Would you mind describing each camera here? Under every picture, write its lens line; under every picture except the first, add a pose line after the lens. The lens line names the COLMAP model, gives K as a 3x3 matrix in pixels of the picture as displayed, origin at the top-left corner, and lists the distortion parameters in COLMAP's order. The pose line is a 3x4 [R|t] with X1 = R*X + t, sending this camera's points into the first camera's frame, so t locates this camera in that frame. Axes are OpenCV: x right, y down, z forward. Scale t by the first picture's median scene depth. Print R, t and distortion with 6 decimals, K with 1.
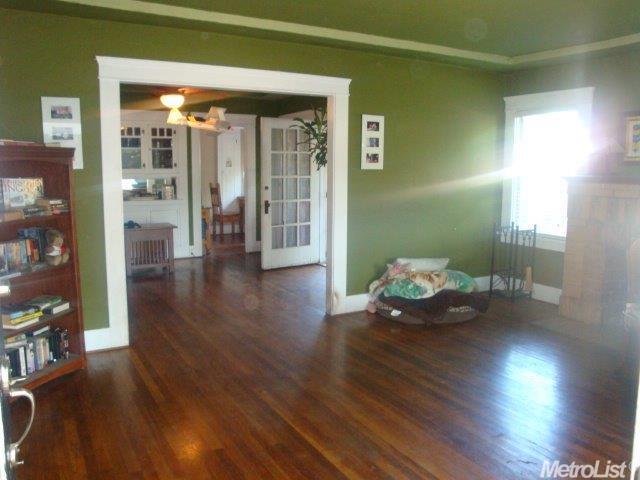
lens RADIAL K [[534.4, 0, 320.0], [0, 534.4, 240.0], [0, 0, 1]] dist [-0.171793, 0.162020]
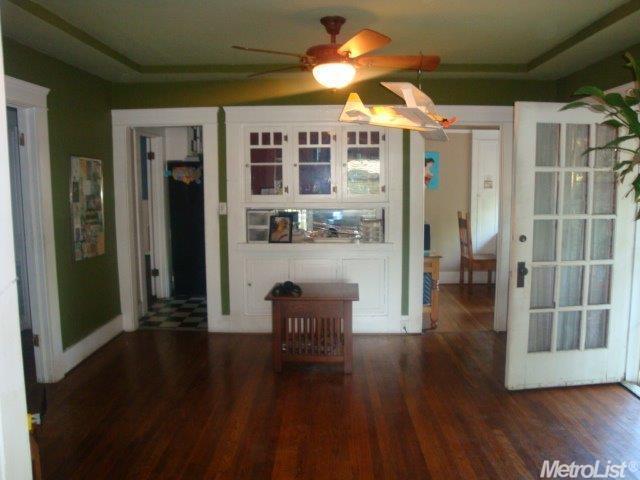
lens RADIAL K [[534.4, 0, 320.0], [0, 534.4, 240.0], [0, 0, 1]] dist [-0.171793, 0.162020]
pose [[0.857796, 0.048246, -0.511721, -0.008303], [-0.060457, 0.998145, -0.007237, -0.075897], [0.510422, 0.037144, 0.859121, 0.433894]]
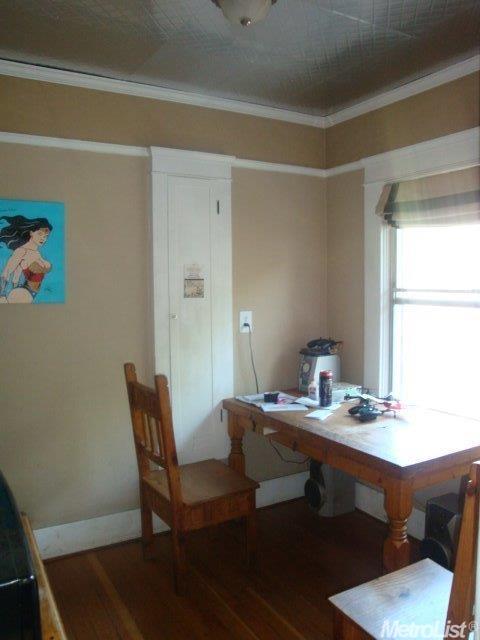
lens RADIAL K [[534.4, 0, 240.0], [0, 534.4, 320.0], [0, 0, 1]] dist [-0.171793, 0.162020]
pose [[0.999572, -0.018912, -0.022299, -0.205645], [0.017596, 0.998173, -0.057806, -0.159056], [0.023351, 0.057389, 0.998079, 1.044426]]
